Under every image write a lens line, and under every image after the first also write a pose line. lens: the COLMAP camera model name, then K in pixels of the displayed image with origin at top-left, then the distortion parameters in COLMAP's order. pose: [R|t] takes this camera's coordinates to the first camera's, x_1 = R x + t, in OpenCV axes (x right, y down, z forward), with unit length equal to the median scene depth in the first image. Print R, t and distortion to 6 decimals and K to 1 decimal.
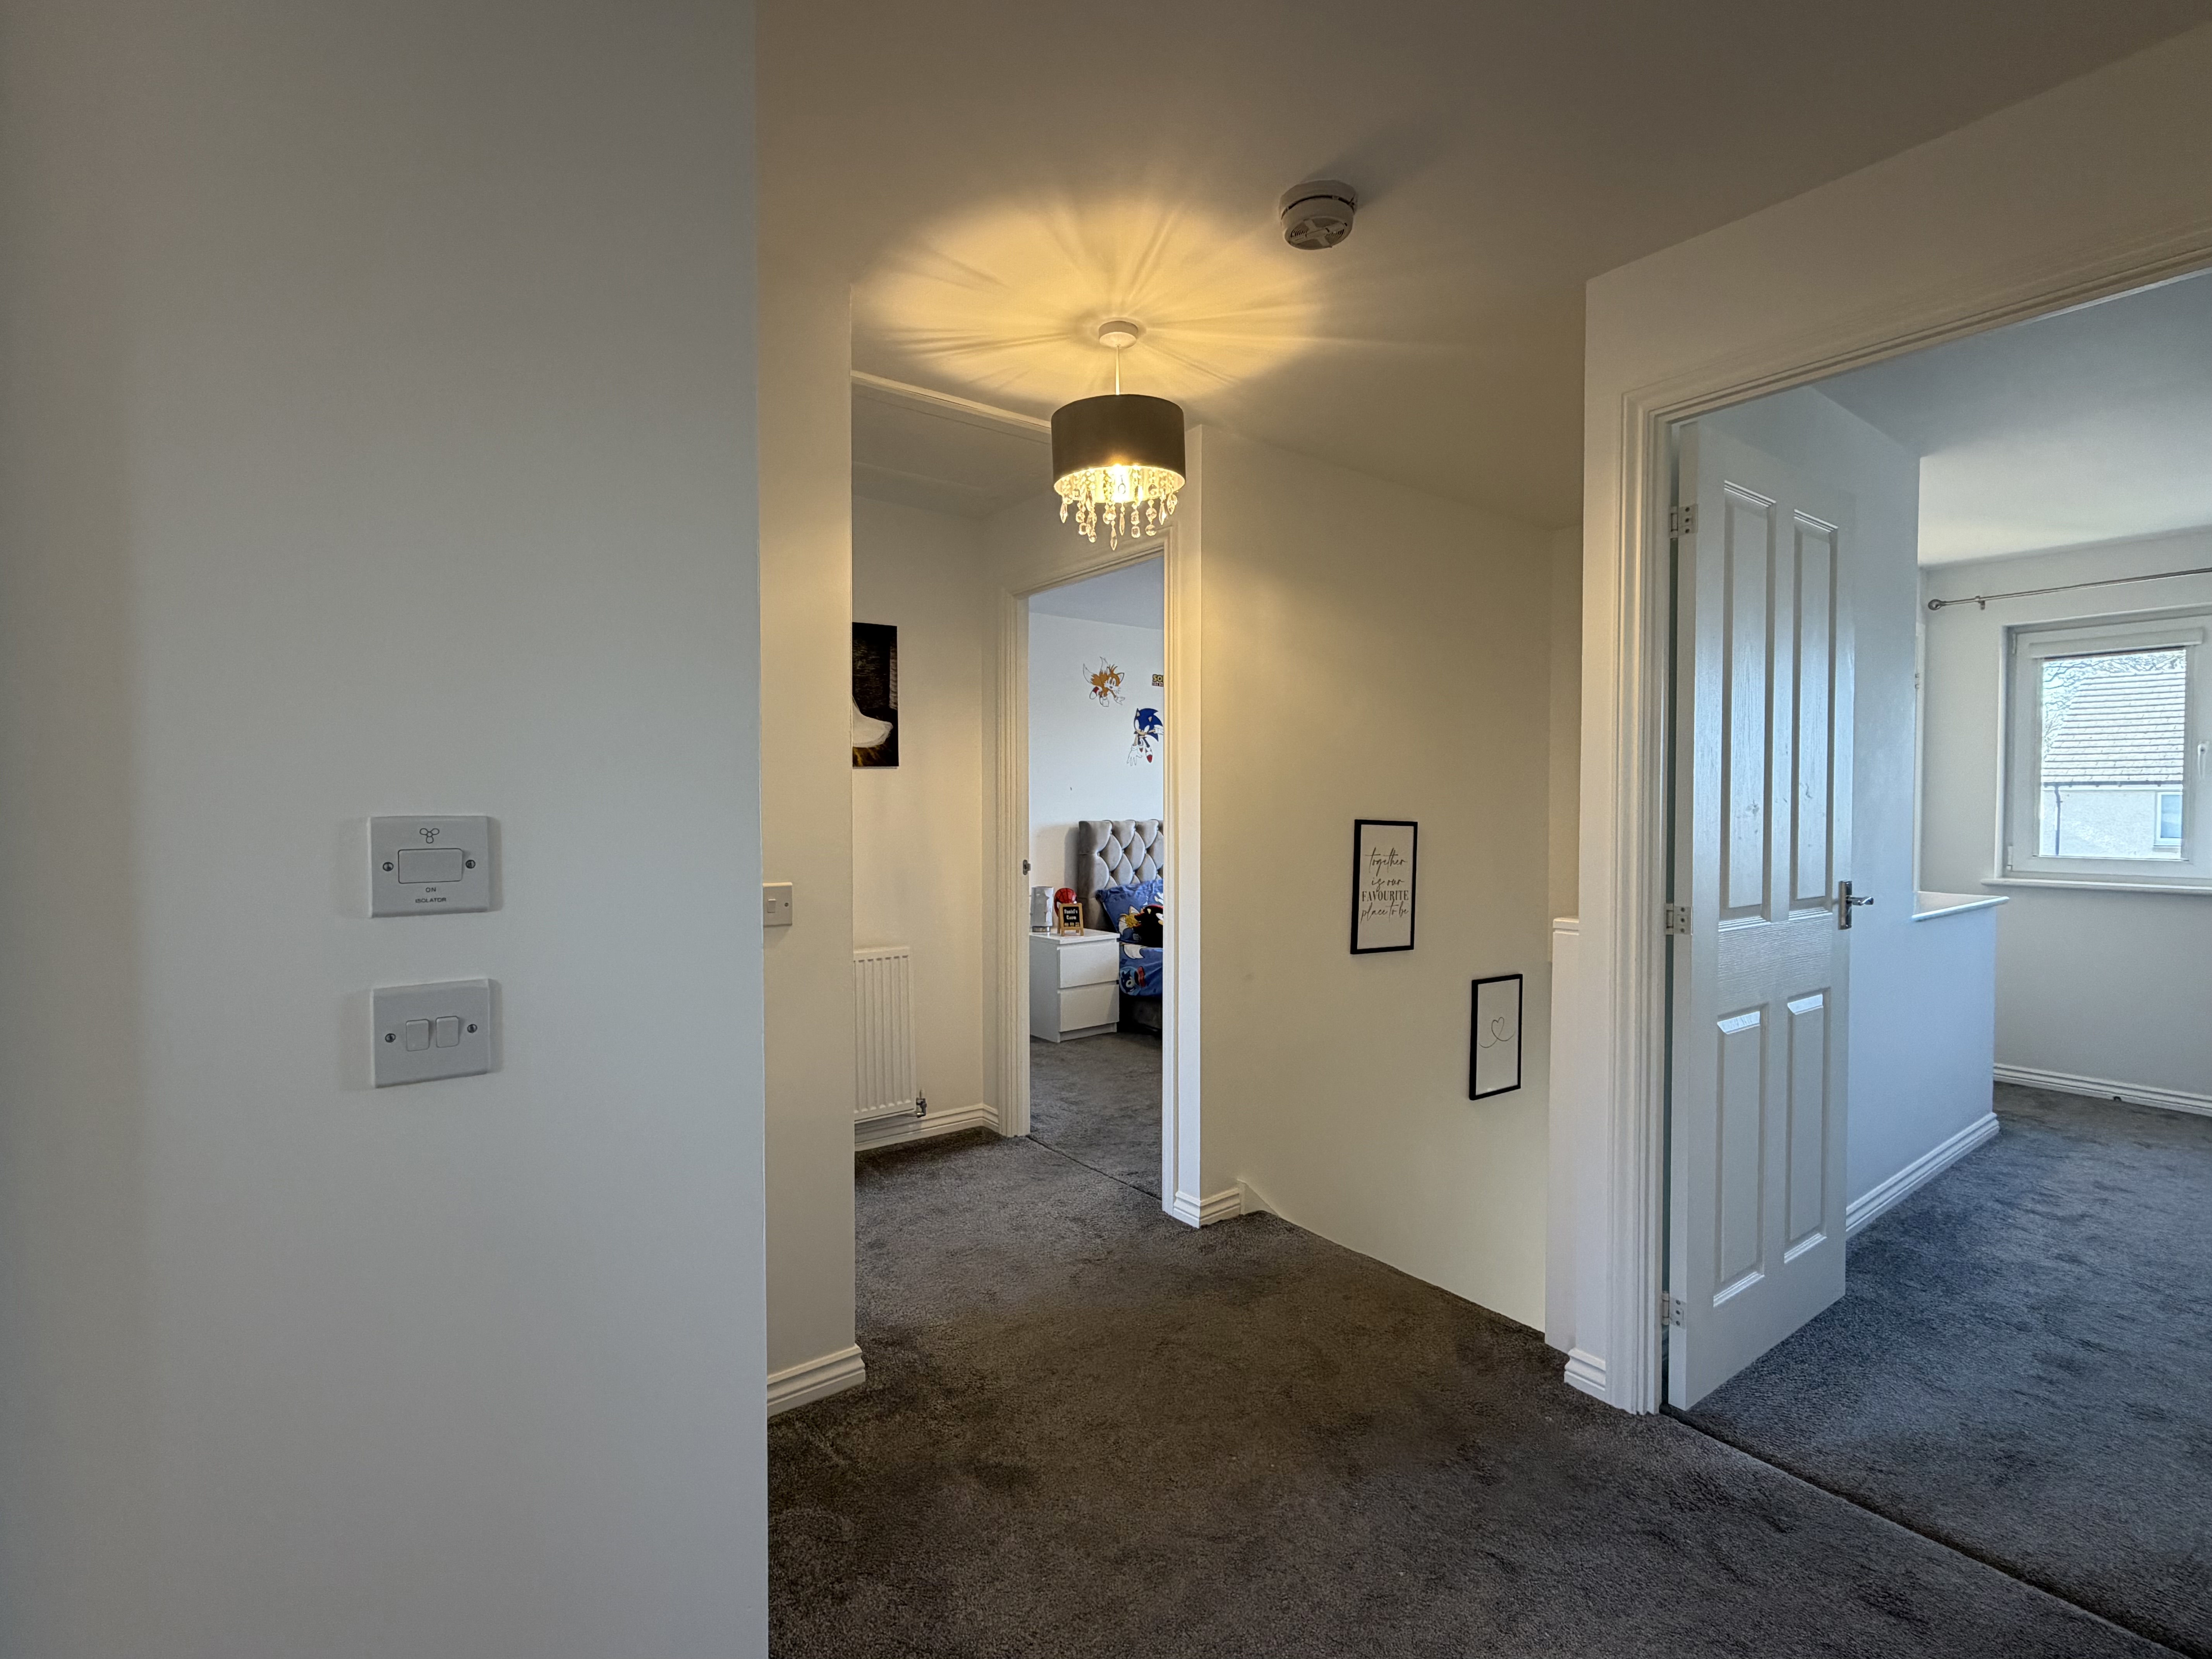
lens RADIAL K [[1025.1, 0, 1103.6], [0, 1025.1, 830.7], [0, 0, 1]] dist [0.002918, 0.000222]
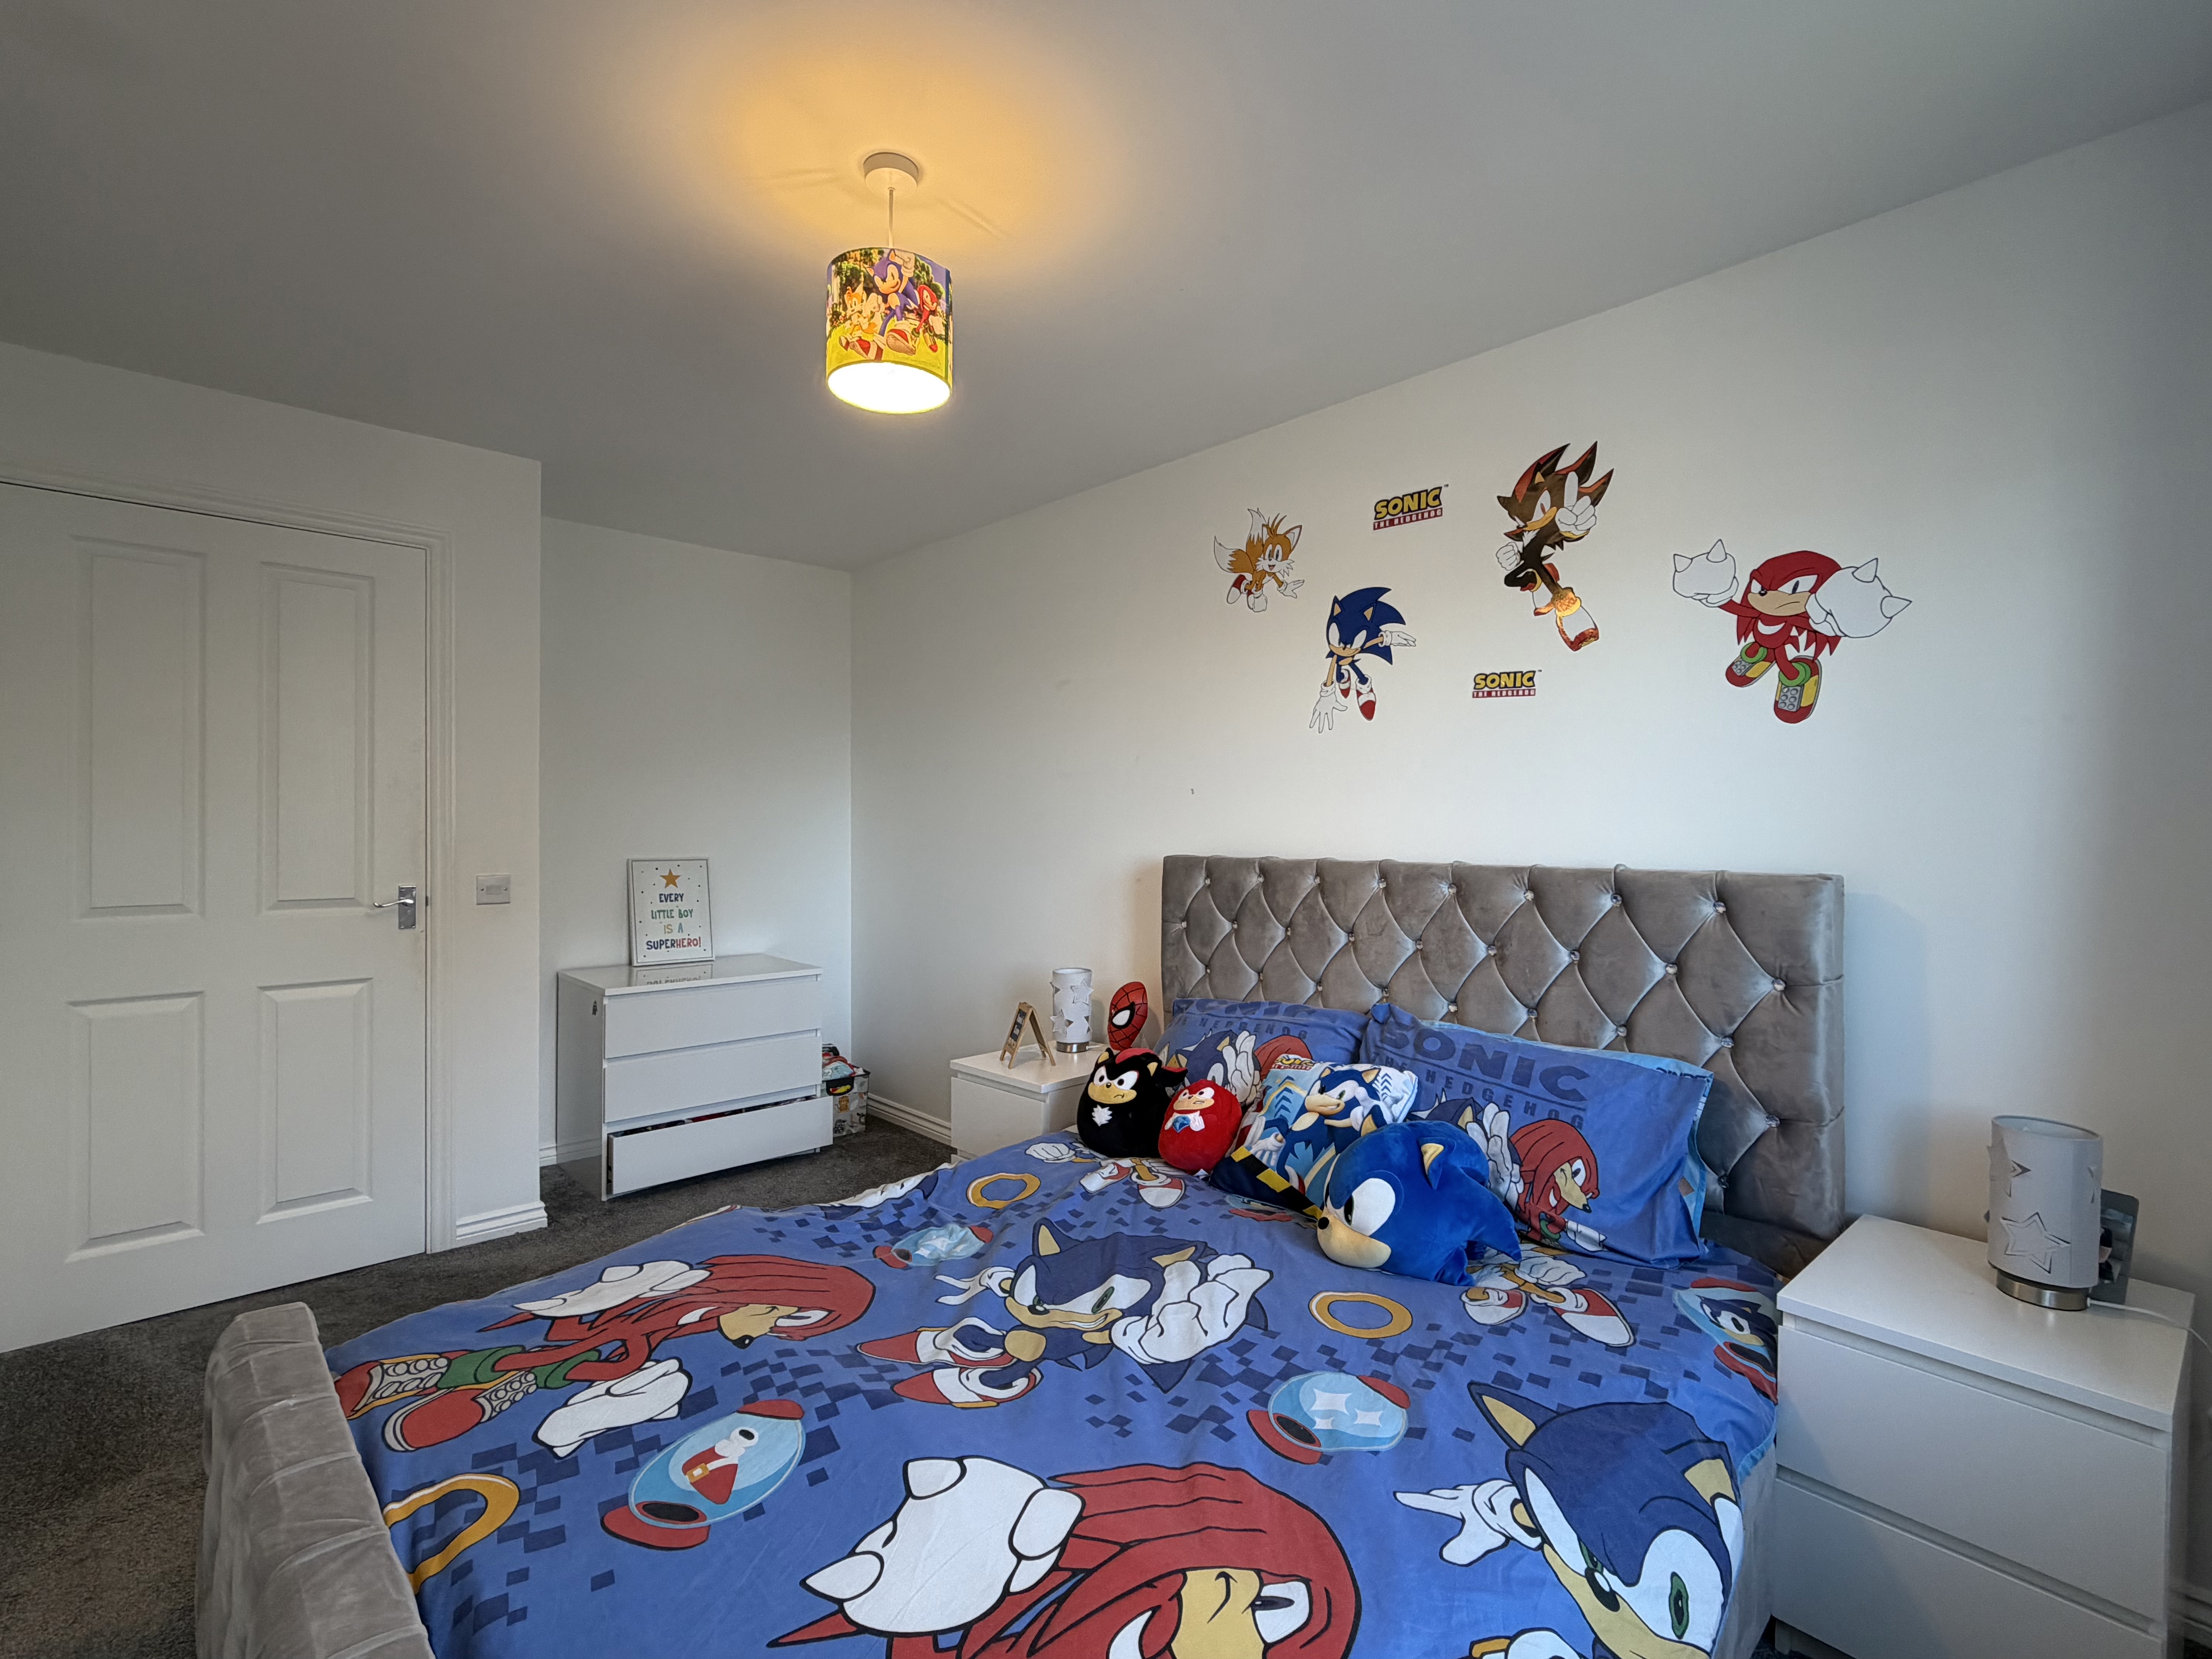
lens RADIAL K [[1025.1, 0, 1099.7], [0, 1025.1, 824.6], [0, 0, 1]] dist [0.002918, 0.000222]
pose [[0.109112, 0.001163, -0.994029, 0.465753], [-0.032366, 0.999473, -0.002383, -0.021406], [0.993502, 0.032433, 0.109092, 0.898716]]
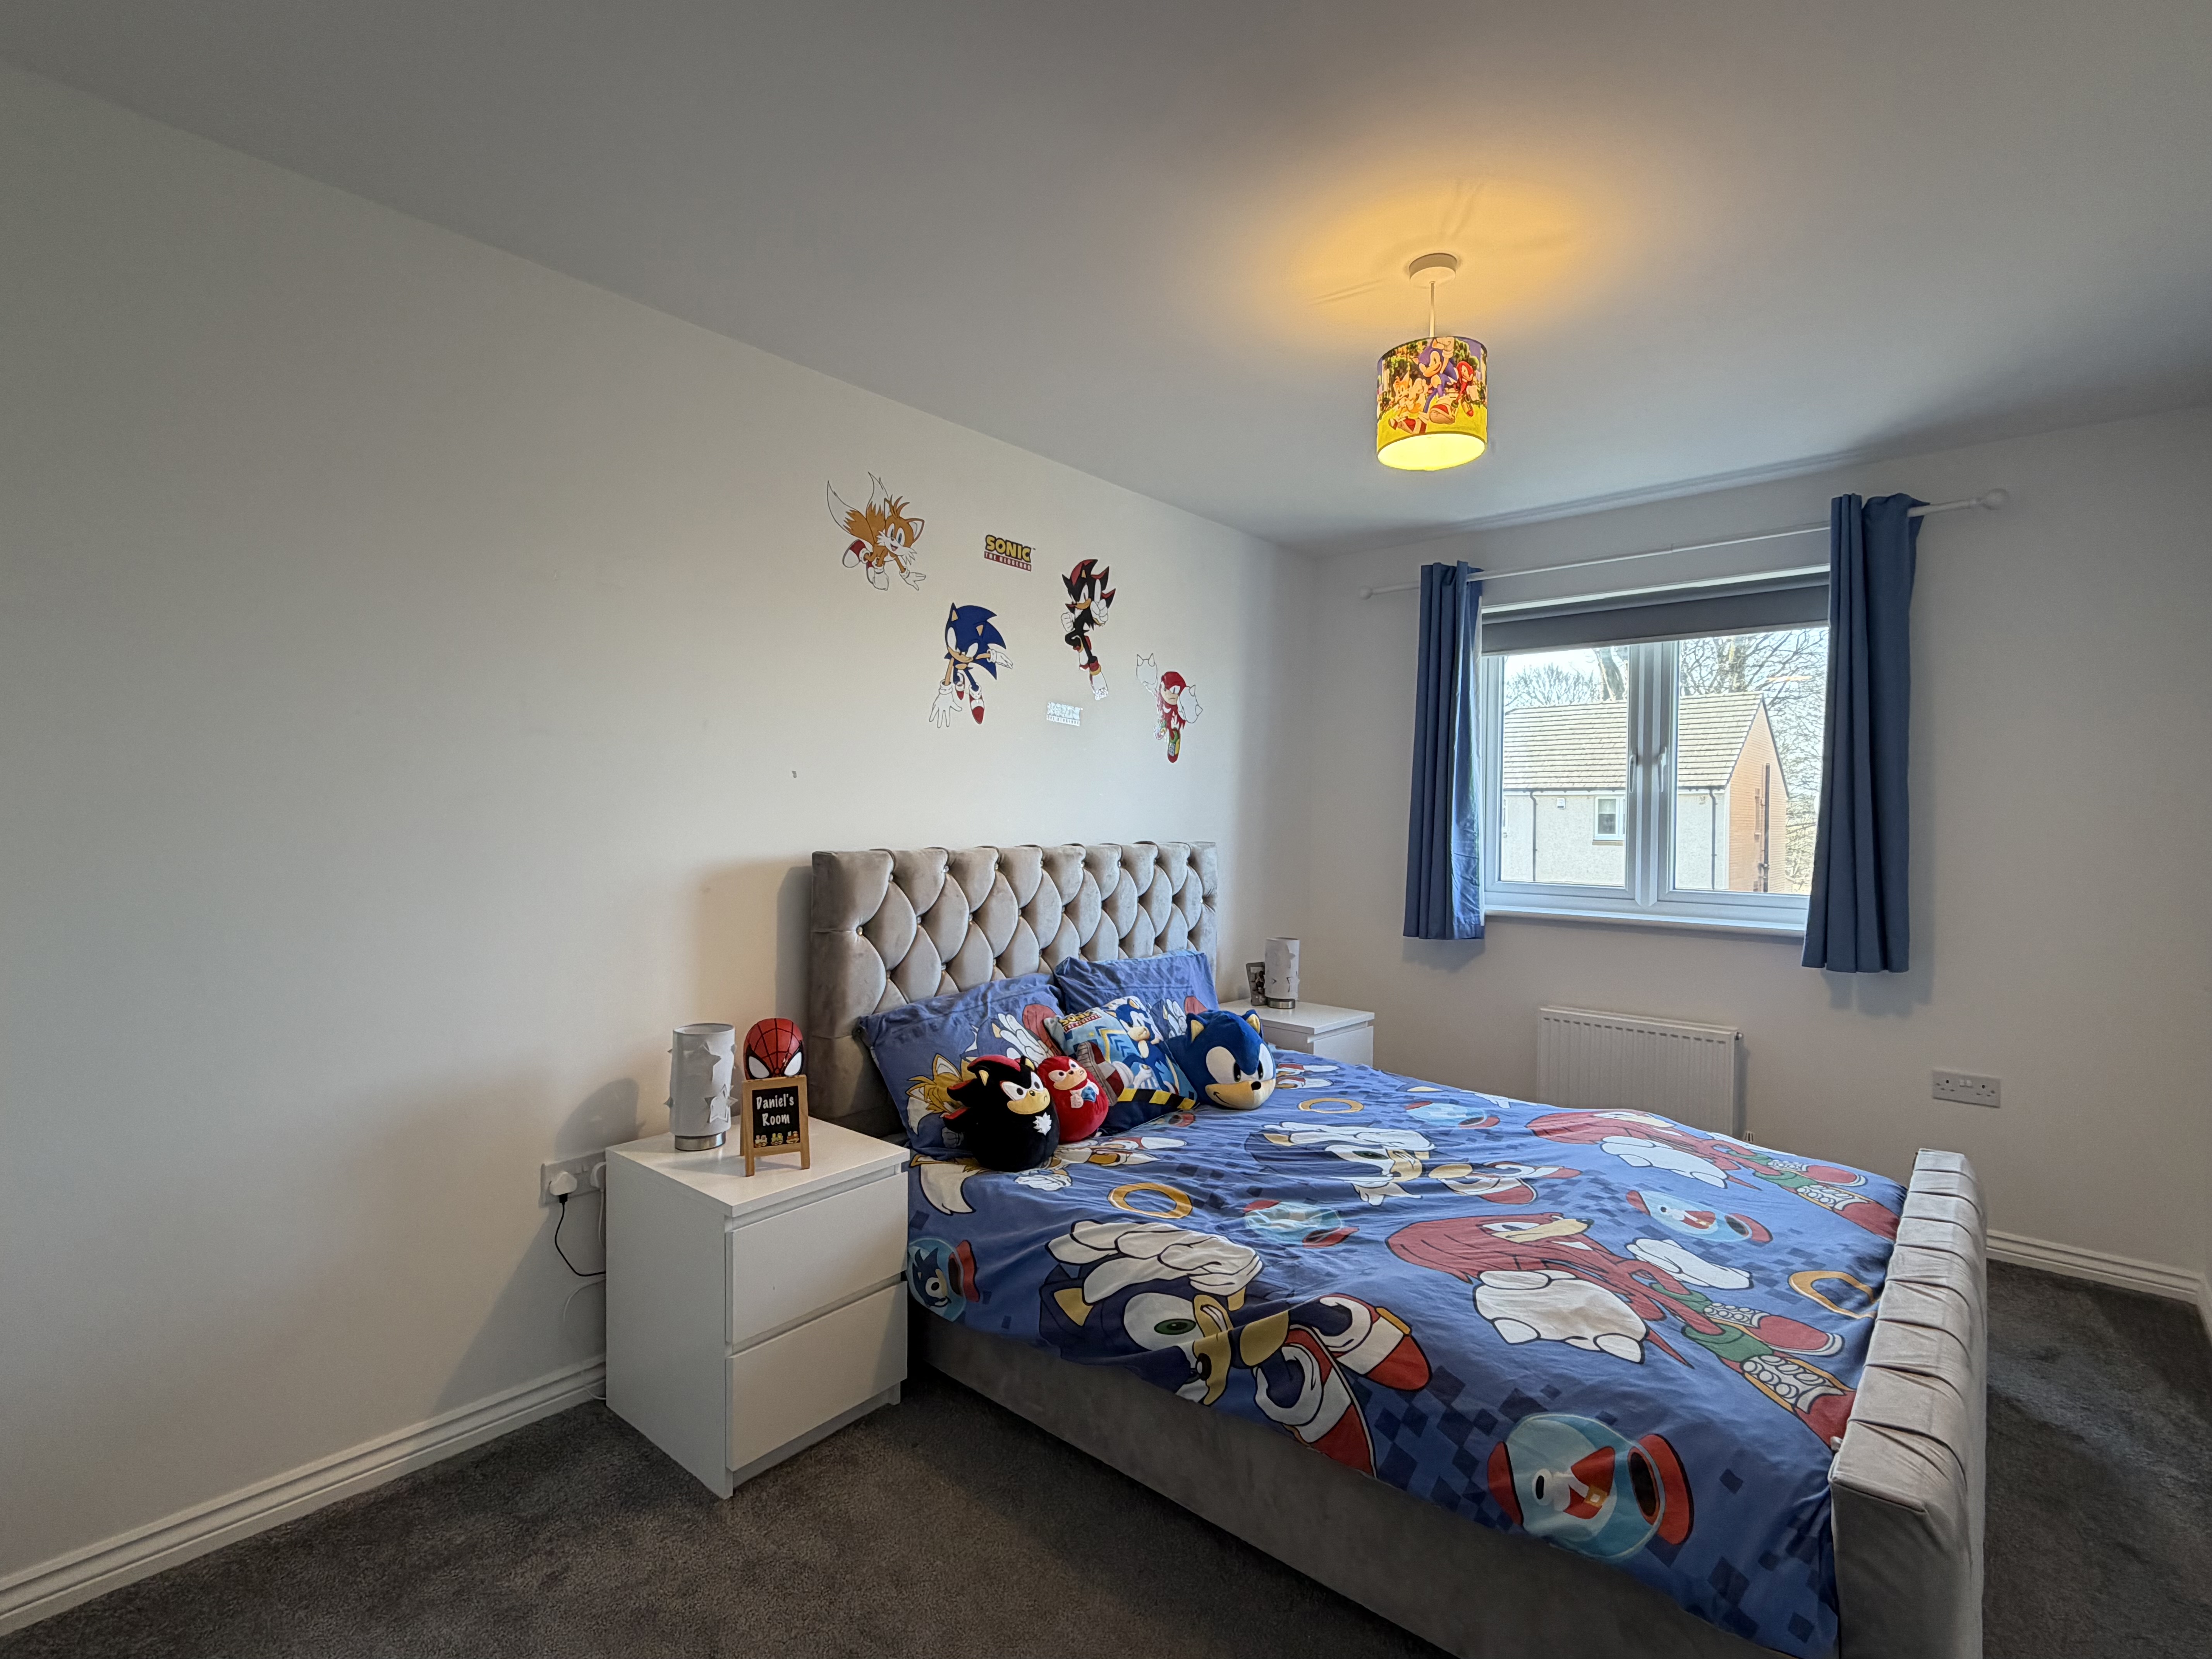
lens RADIAL K [[1025.1, 0, 1101.3], [0, 1025.1, 826.4], [0, 0, 1]] dist [0.002918, 0.000222]
pose [[0.980471, 0.006606, 0.196551, 0.009198], [-0.003125, 0.999833, -0.018015, -0.012292], [-0.196637, 0.017049, 0.980328, 0.565185]]
